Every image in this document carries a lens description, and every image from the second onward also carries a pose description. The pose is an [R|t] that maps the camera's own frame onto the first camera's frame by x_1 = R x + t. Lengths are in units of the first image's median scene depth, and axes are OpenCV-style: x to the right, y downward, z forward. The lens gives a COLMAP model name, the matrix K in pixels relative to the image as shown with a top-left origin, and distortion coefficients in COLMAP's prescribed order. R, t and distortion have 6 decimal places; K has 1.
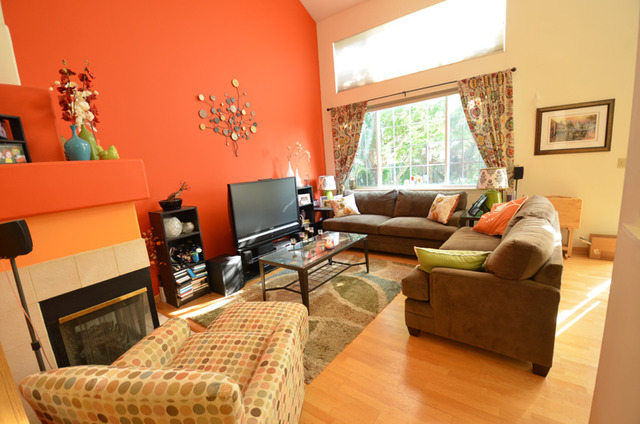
lens RADIAL K [[281.8, 0, 318.4], [0, 281.8, 216.0], [0, 0, 1]] dist [0.027367, -0.032920]
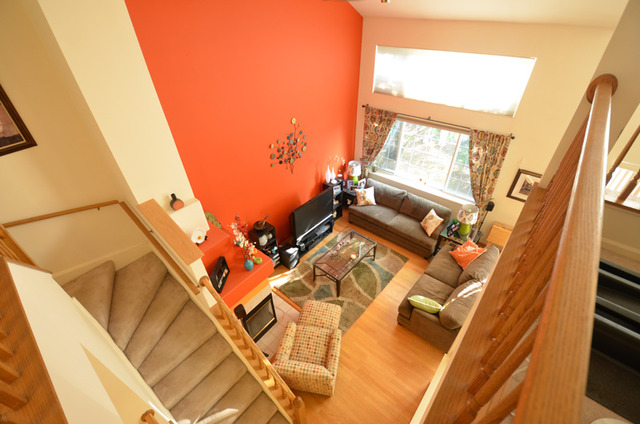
lens RADIAL K [[281.8, 0, 318.4], [0, 281.8, 216.0], [0, 0, 1]] dist [0.027367, -0.032920]
pose [[0.996491, 0.082076, -0.016417, -0.117117], [-0.065303, 0.885041, 0.460909, -0.635096], [0.052360, -0.458220, 0.887295, -0.299020]]
